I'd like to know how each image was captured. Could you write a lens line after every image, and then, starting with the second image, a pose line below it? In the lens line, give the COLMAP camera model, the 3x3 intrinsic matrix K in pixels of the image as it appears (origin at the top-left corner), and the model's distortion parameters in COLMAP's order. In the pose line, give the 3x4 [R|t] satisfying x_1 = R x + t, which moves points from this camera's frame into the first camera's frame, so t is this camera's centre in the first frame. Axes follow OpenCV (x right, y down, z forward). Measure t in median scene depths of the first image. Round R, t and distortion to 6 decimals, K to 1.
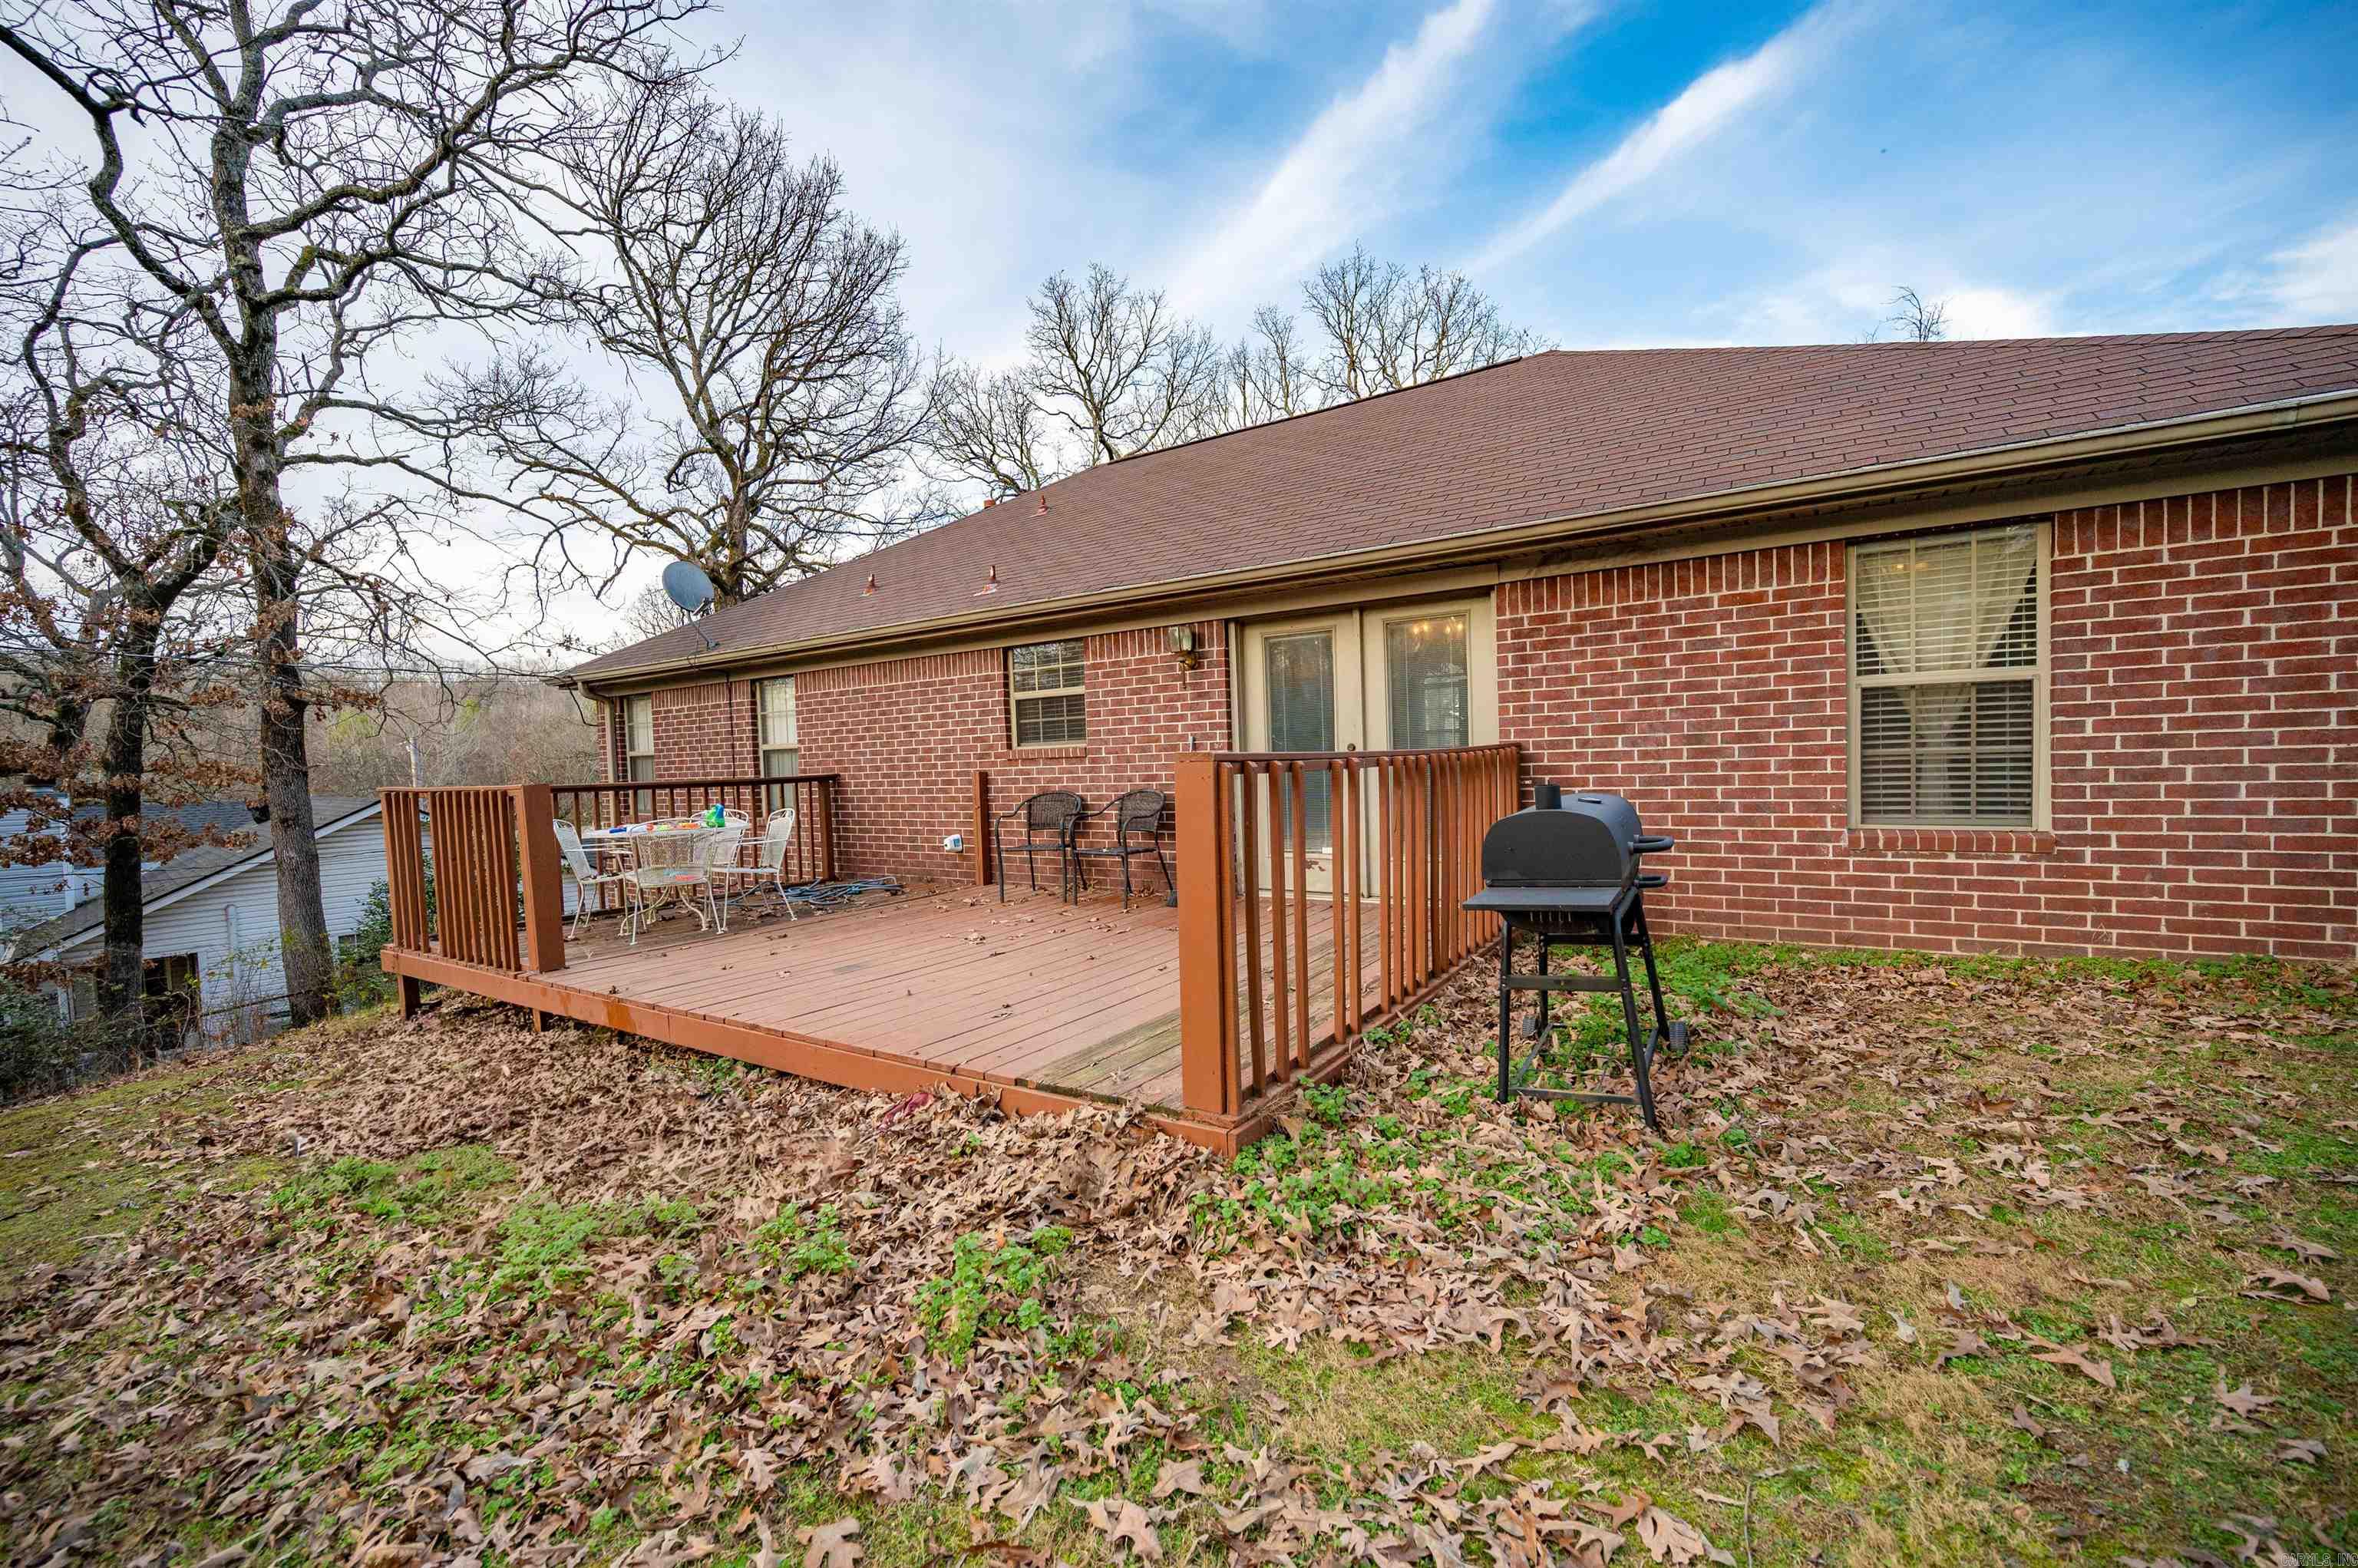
lens RADIAL K [[957.1, 0, 1183.6], [0, 957.1, 791.8], [0, 0, 1]] dist [-0.001446, -0.000044]
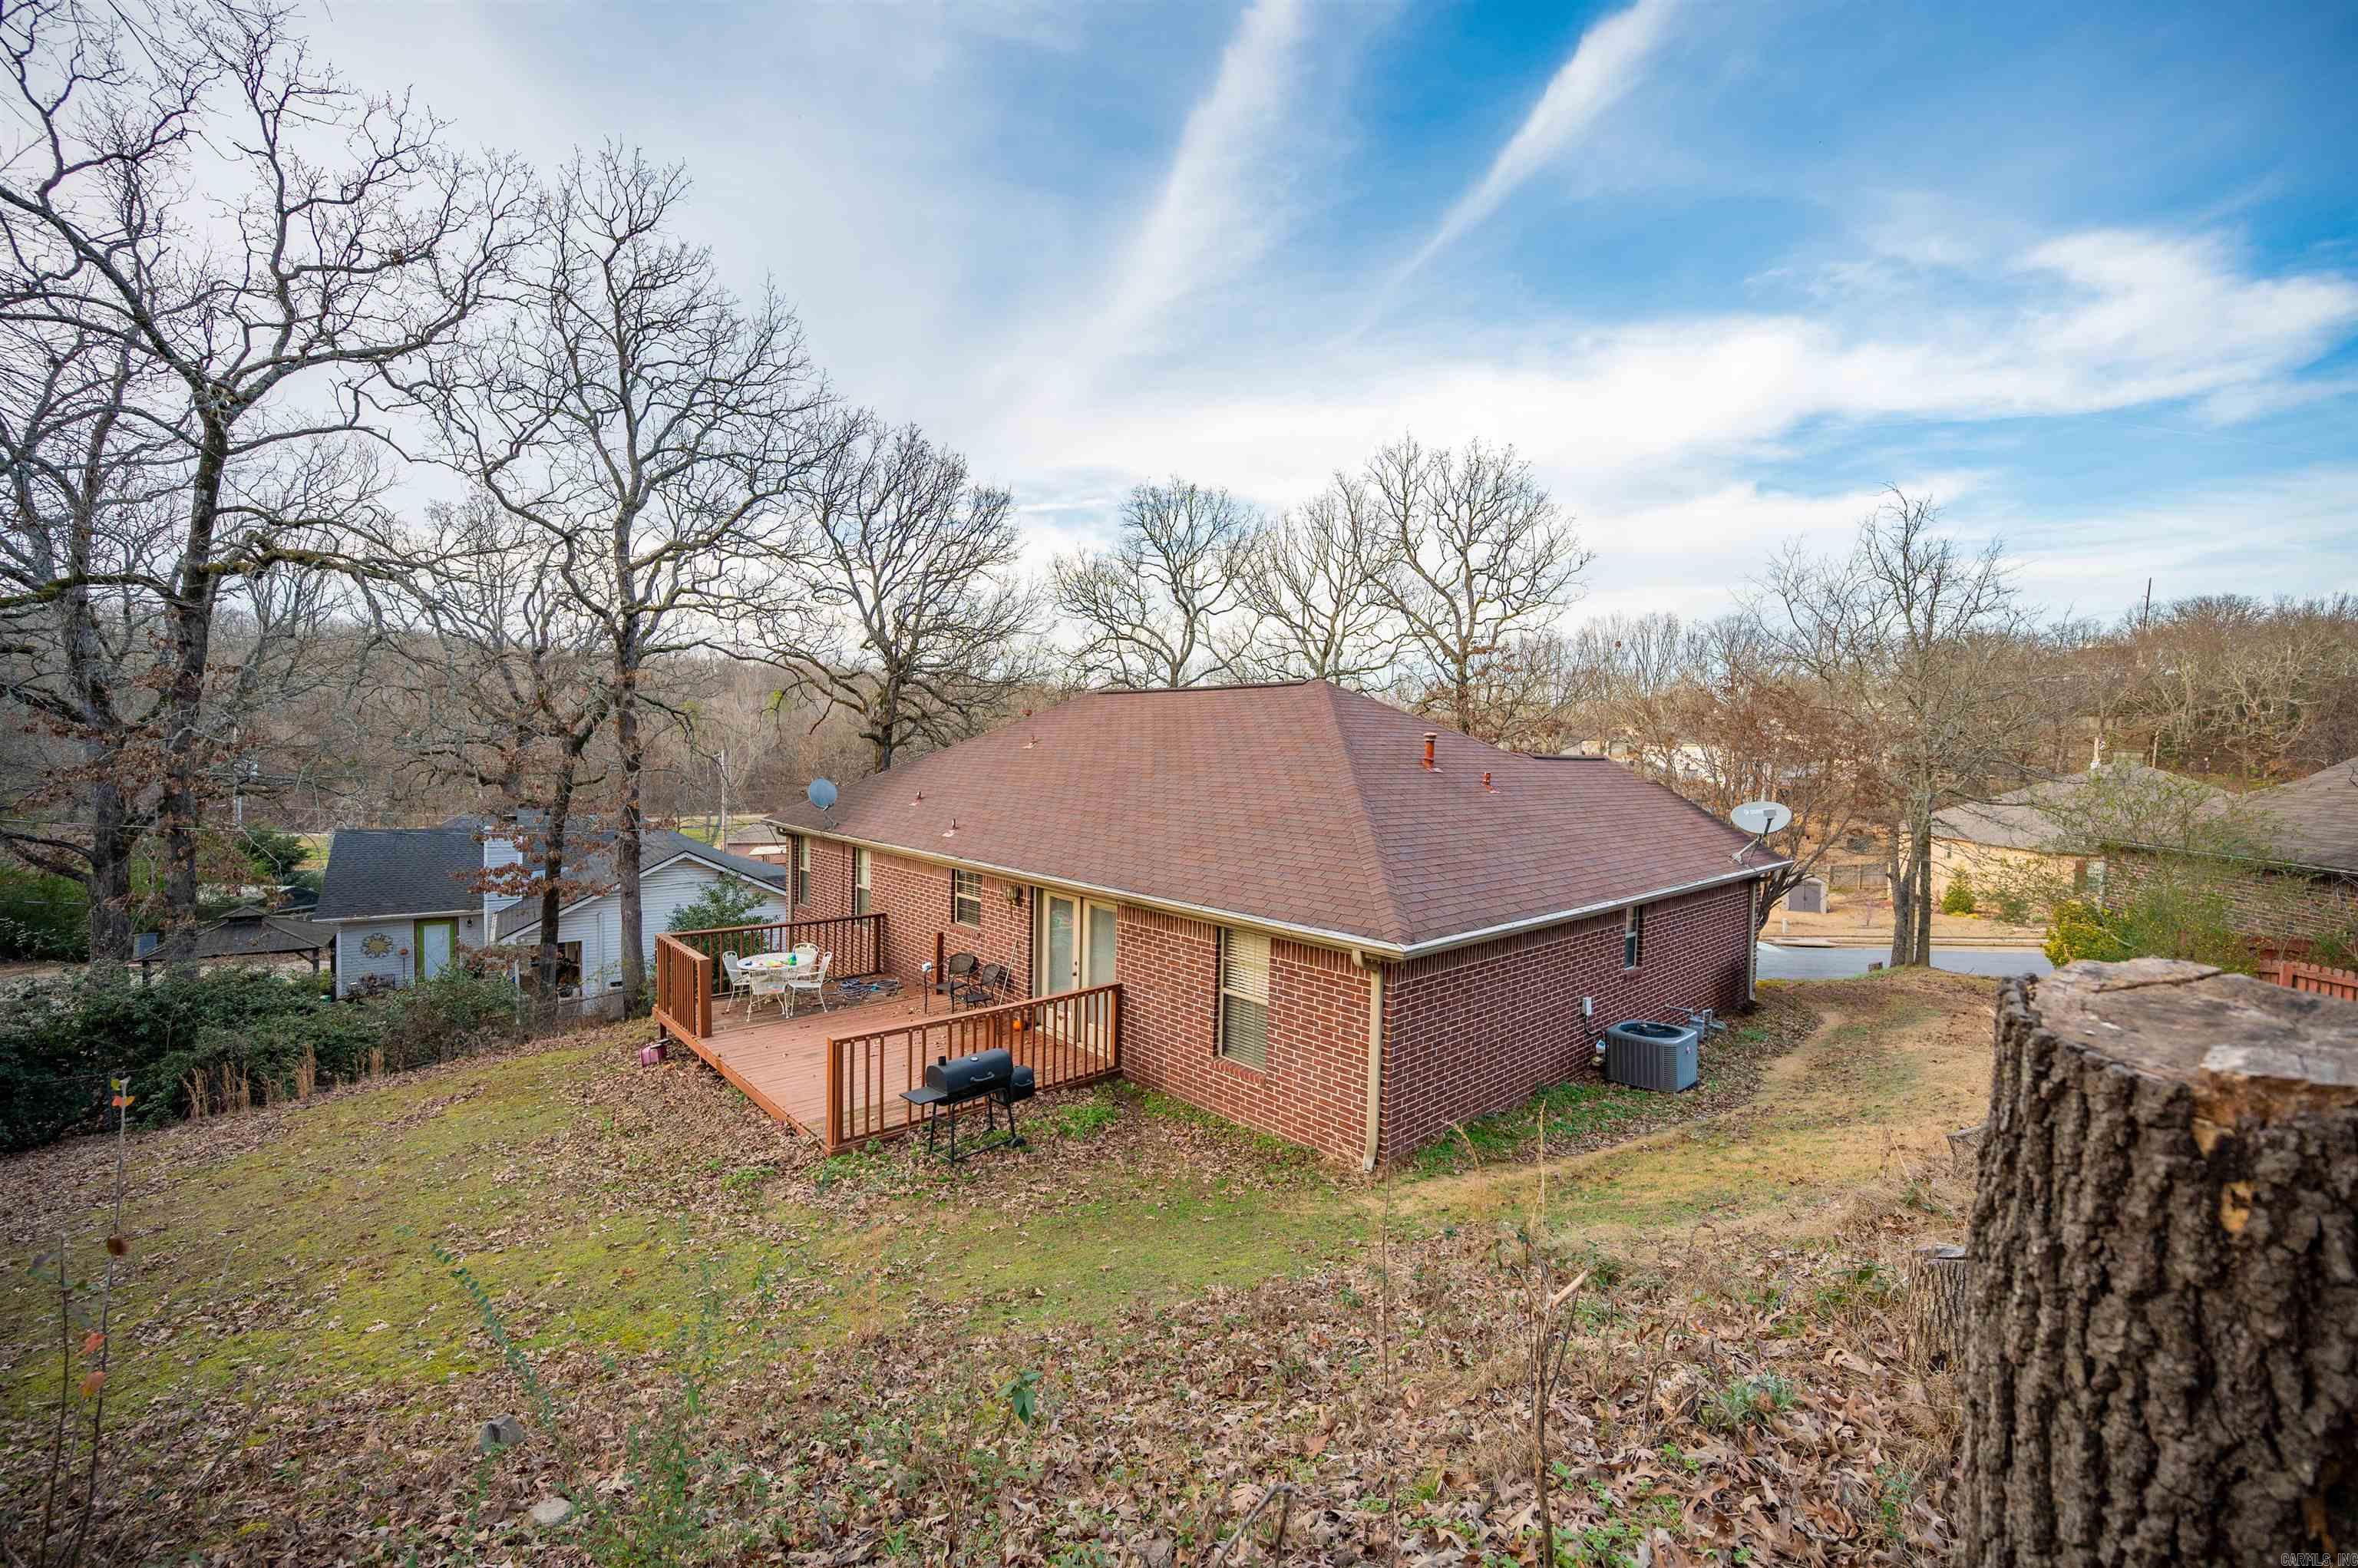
lens RADIAL K [[958.7, 0, 1179.0], [0, 958.7, 784.0], [0, 0, 1]] dist [-0.001203, -0.000114]
pose [[0.967868, 0.061876, -0.243727, 0.487733], [-0.061321, 0.998069, 0.009870, -0.258273], [0.243867, 0.005393, 0.969794, -0.495019]]
